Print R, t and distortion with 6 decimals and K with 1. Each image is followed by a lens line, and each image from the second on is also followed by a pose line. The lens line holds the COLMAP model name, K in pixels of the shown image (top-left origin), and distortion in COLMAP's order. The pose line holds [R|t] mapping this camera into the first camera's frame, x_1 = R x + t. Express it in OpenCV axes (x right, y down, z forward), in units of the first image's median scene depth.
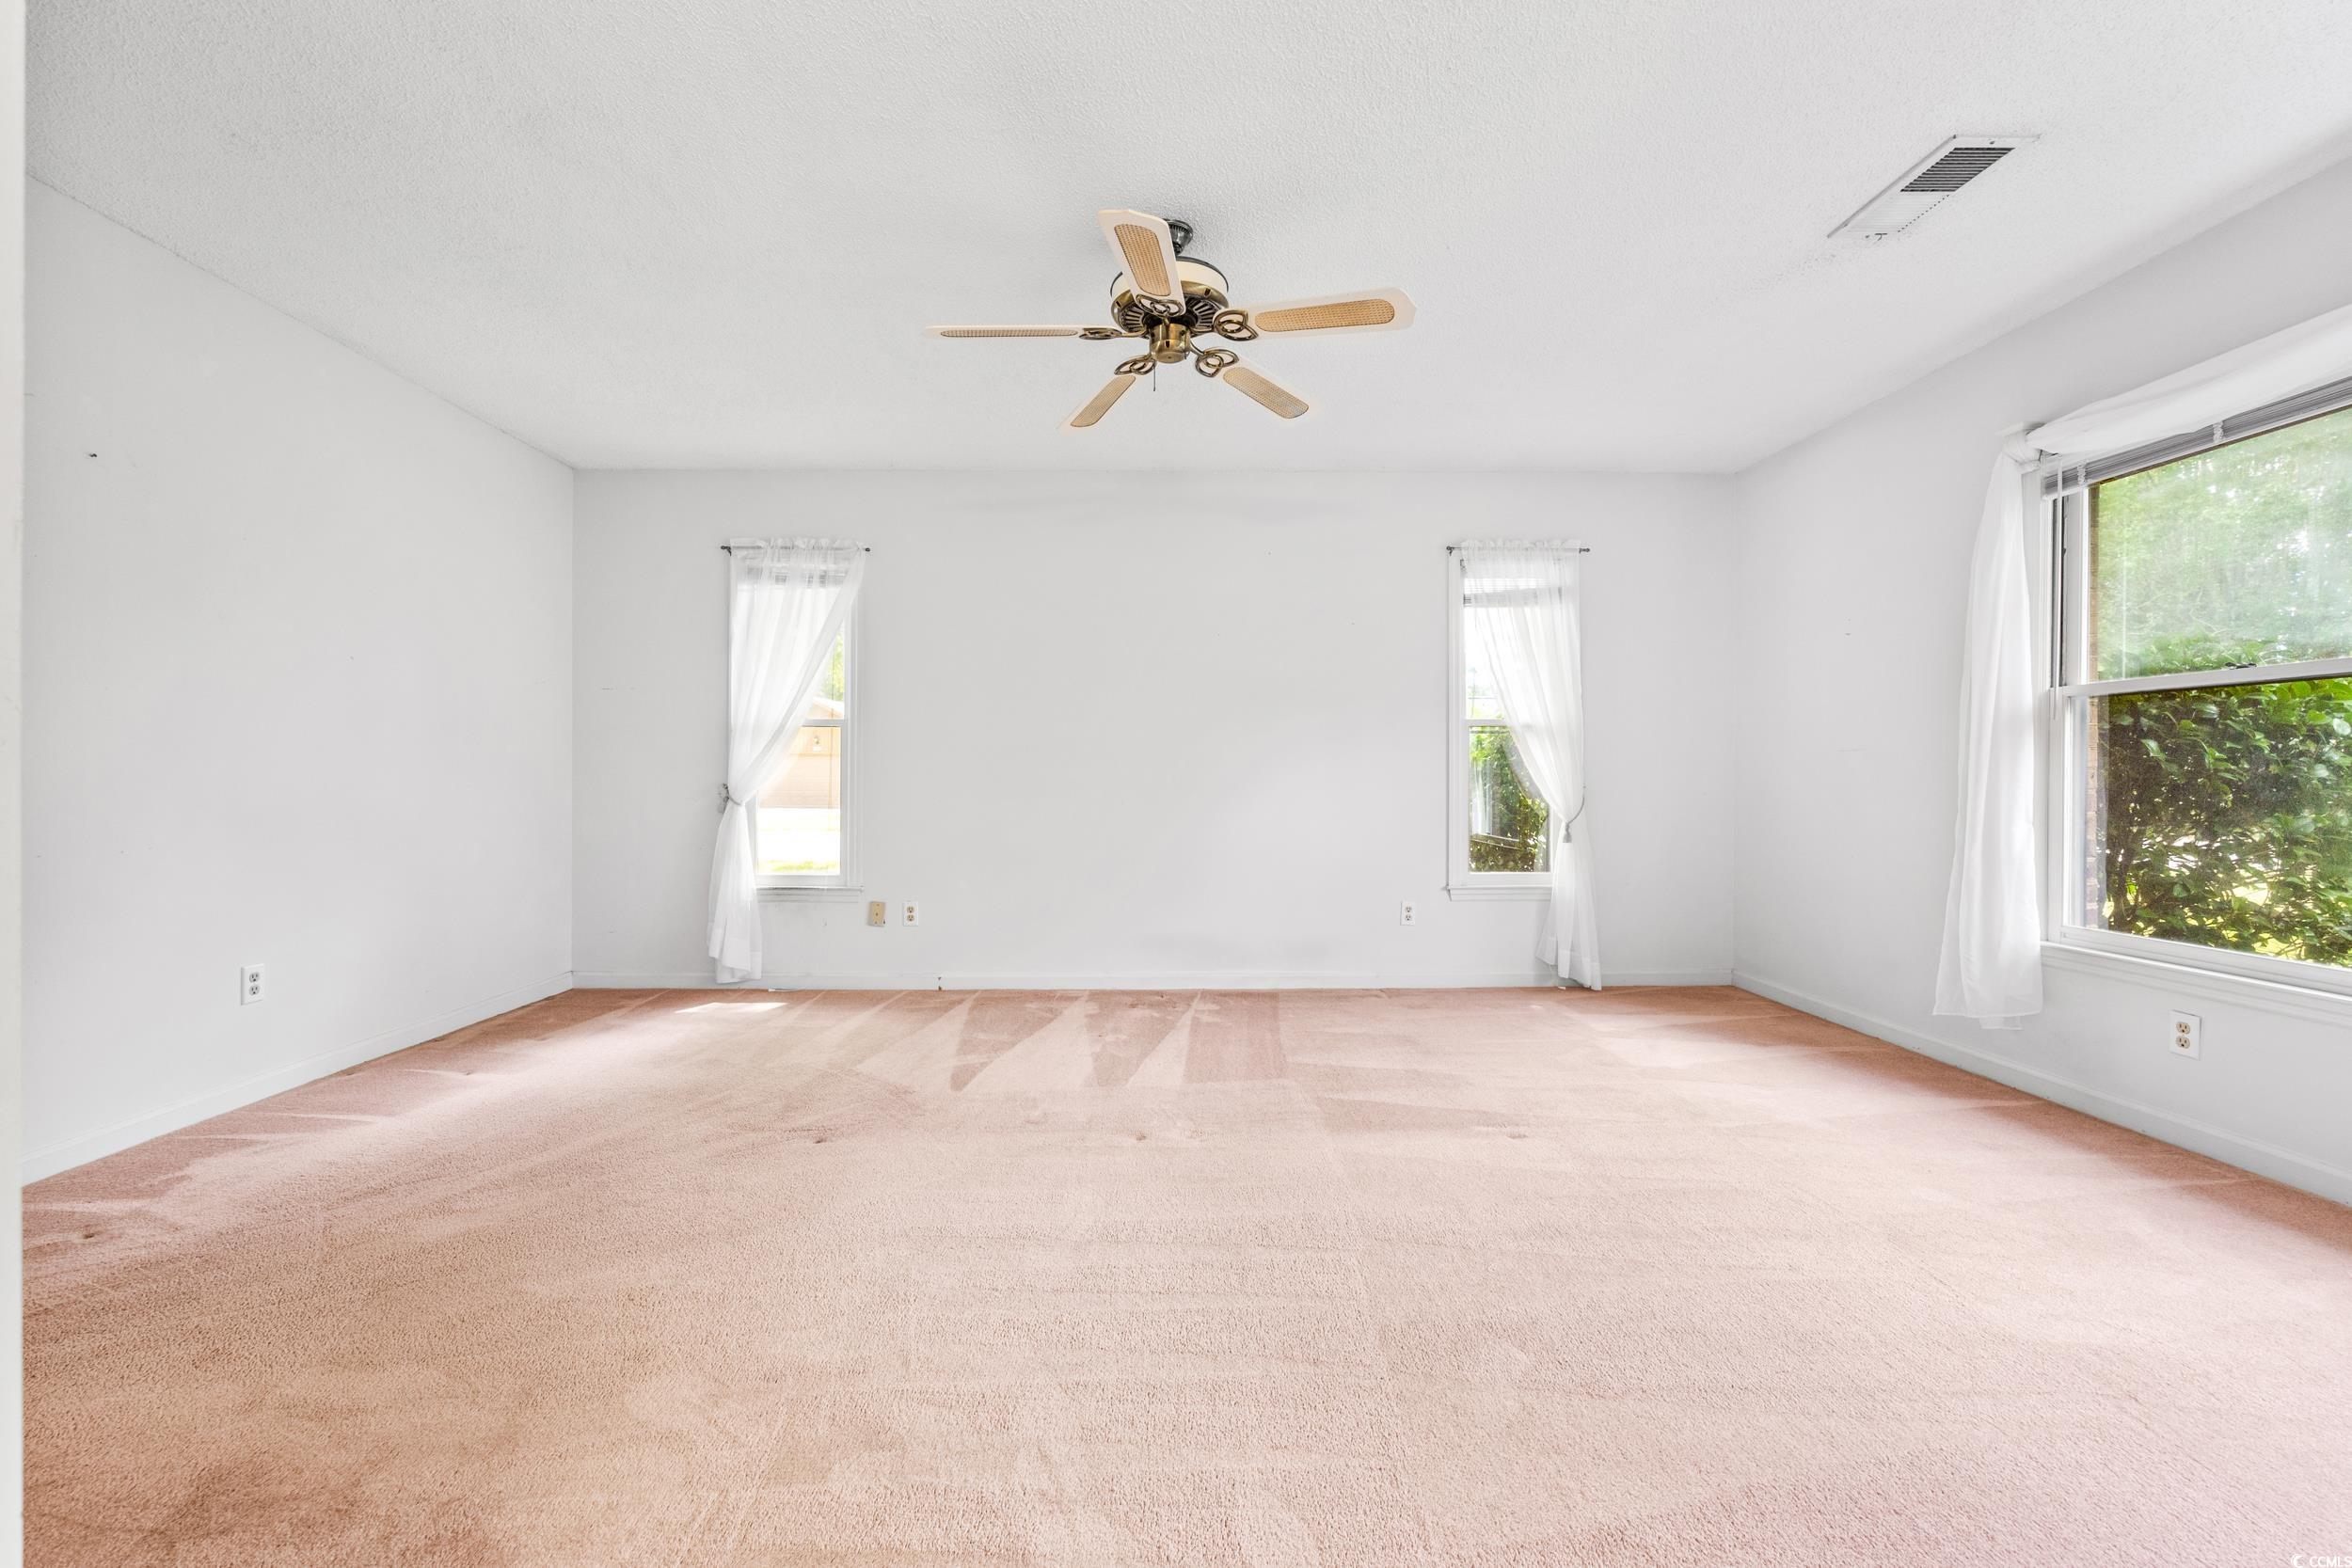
lens RADIAL K [[934.8, 0, 1175.2], [0, 934.8, 780.2], [0, 0, 1]] dist [-0.006685, -0.000388]
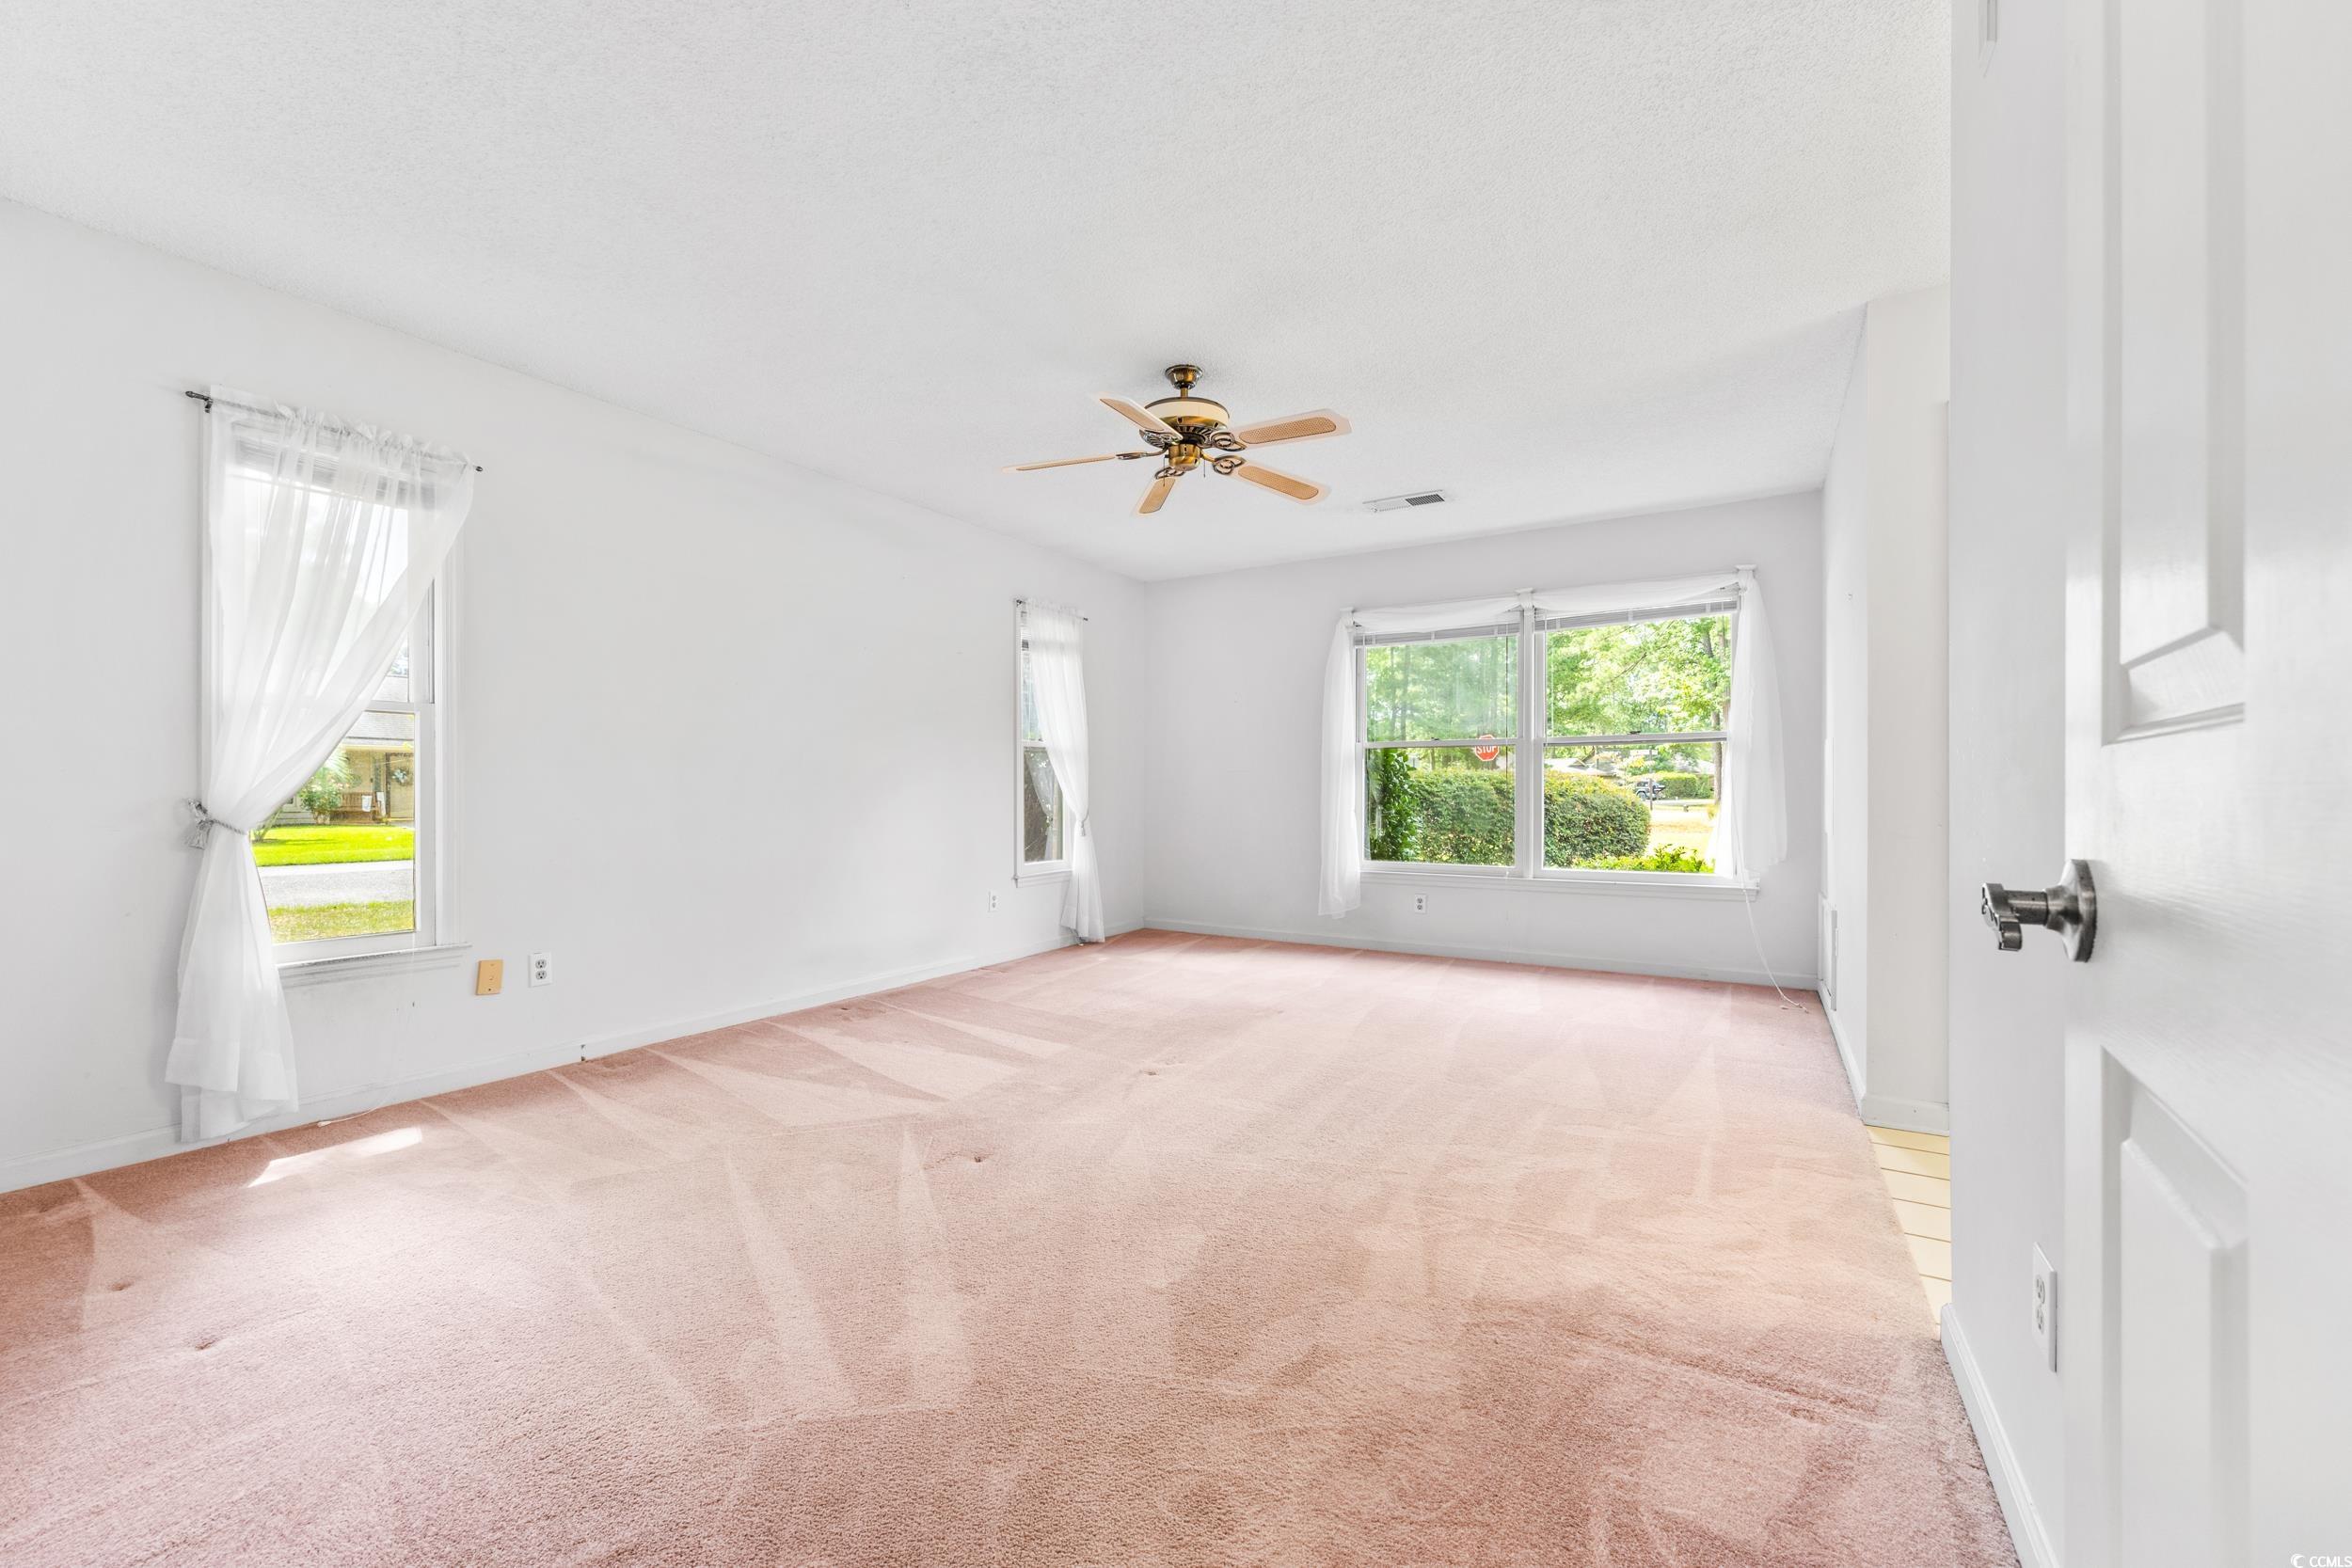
lens RADIAL K [[938.7, 0, 1170.5], [0, 938.7, 785.2], [0, 0, 1]] dist [-0.002092, -0.001318]
pose [[0.540399, 0.000518, 0.841409, -0.647871], [-0.002416, 0.999997, 0.000936, -0.007131], [-0.841406, -0.002538, 0.540398, 0.168467]]
